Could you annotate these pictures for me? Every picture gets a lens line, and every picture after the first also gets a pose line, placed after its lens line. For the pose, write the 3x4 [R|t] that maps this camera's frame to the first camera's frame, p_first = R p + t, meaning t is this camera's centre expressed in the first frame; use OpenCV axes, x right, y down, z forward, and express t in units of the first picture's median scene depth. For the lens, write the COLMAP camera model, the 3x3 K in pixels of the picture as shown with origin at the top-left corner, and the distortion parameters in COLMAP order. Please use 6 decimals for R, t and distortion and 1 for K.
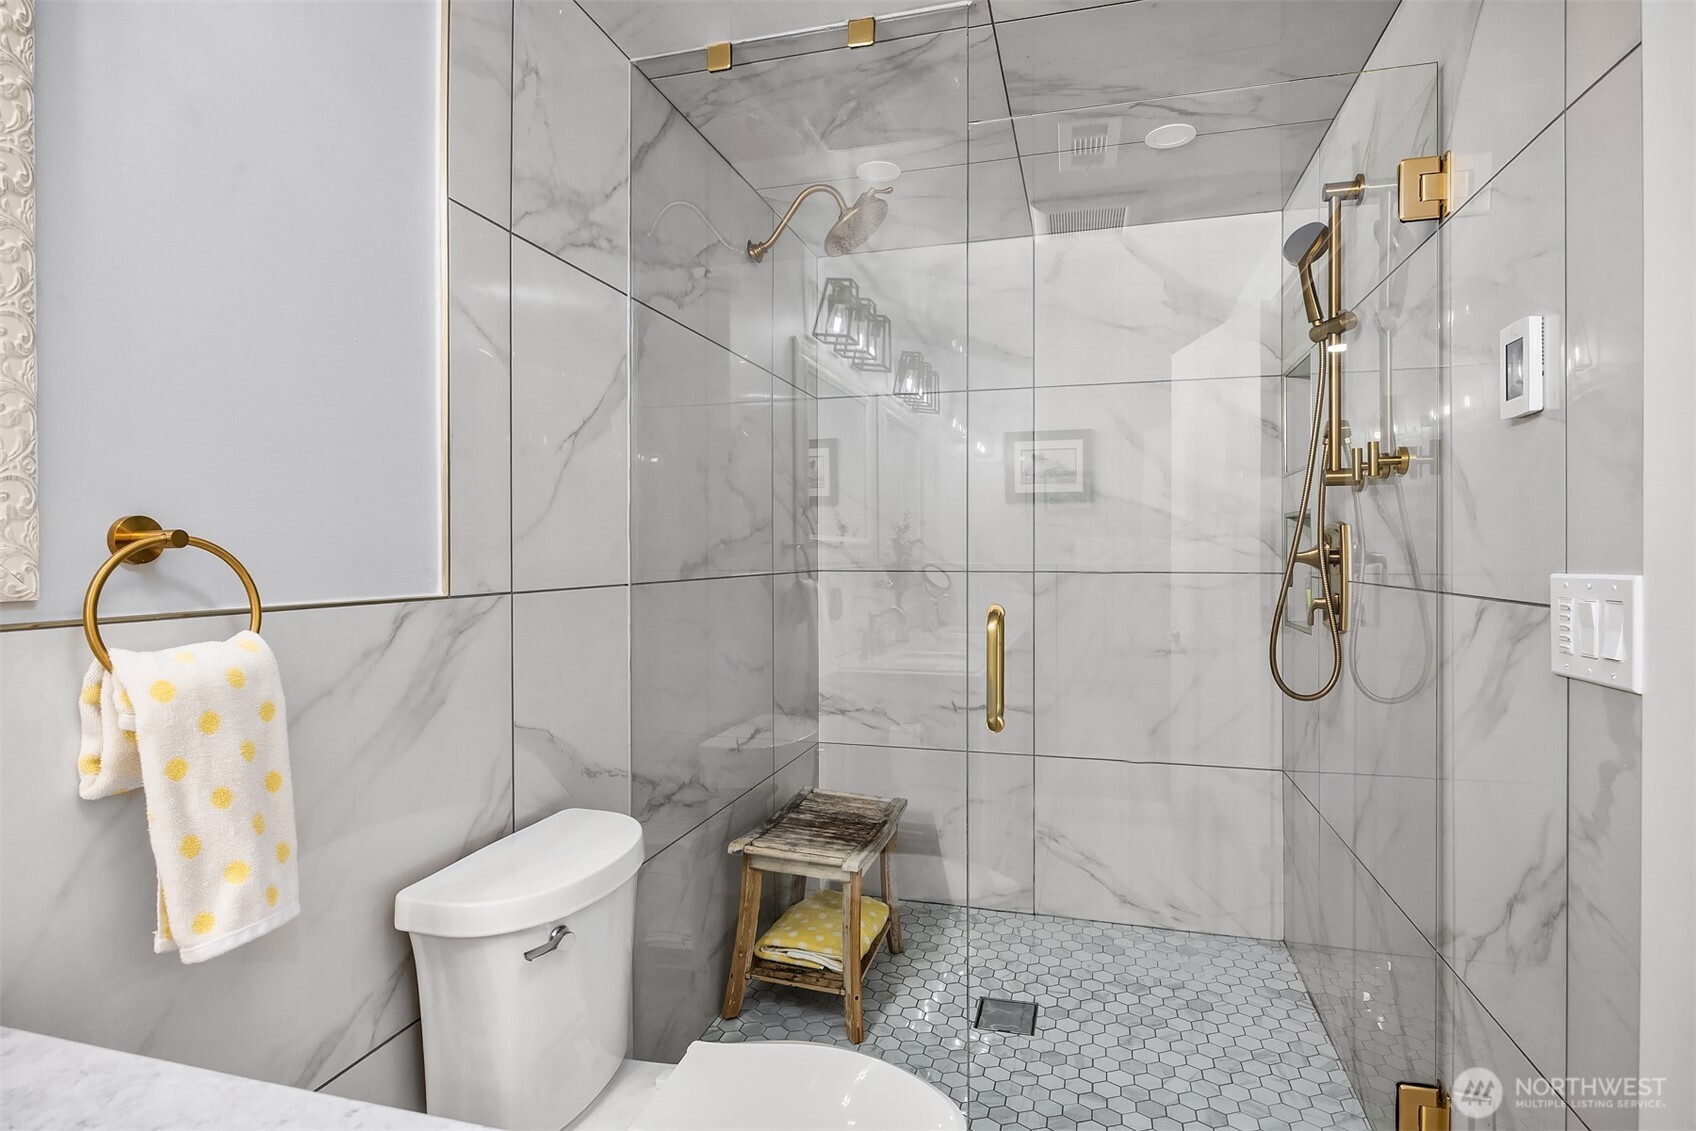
lens RADIAL K [[868.9, 0, 847.3], [0, 868.9, 554.0], [0, 0, 1]] dist [0.000990, 0.000112]
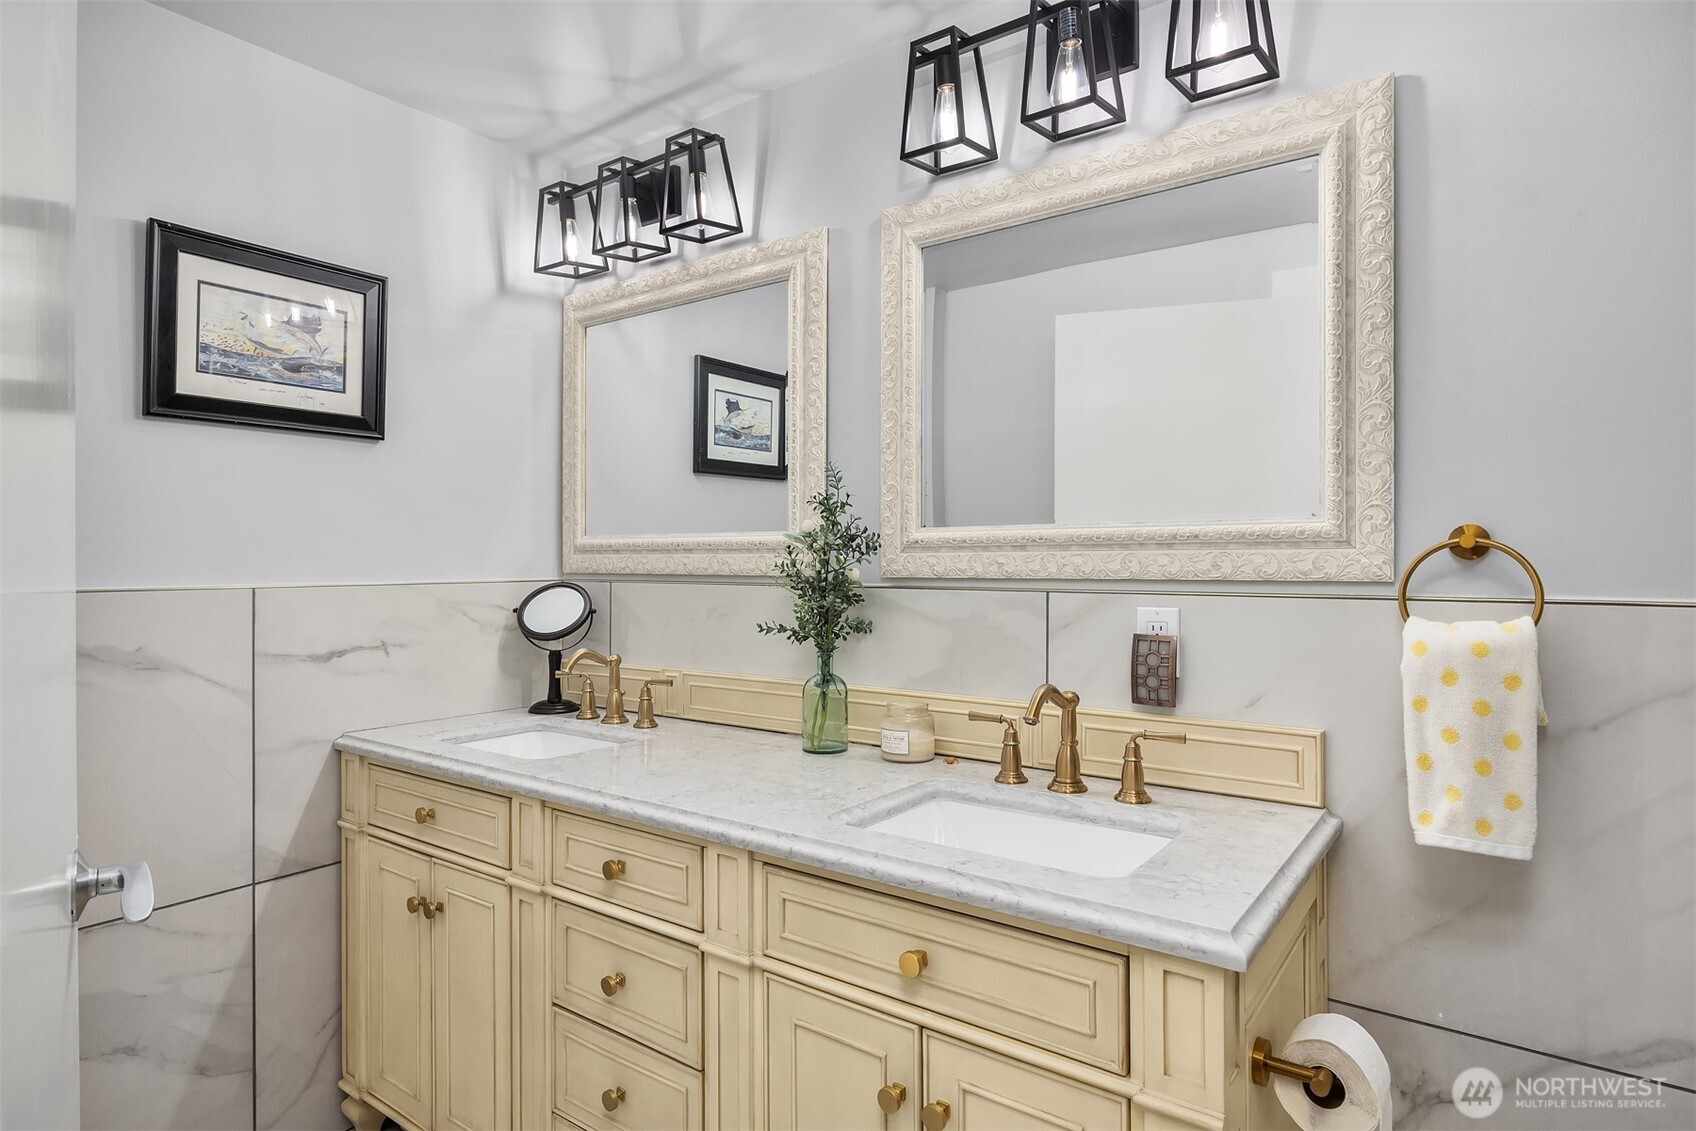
lens RADIAL K [[923.8, 0, 847.2], [0, 923.8, 561.1], [0, 0, 1]] dist [-0.000222, -0.000033]
pose [[-0.347564, 0.005471, -0.937640, 0.941408], [0.000615, 0.999984, 0.005607, 0.005216], [0.937656, 0.001372, -0.347562, 0.634781]]
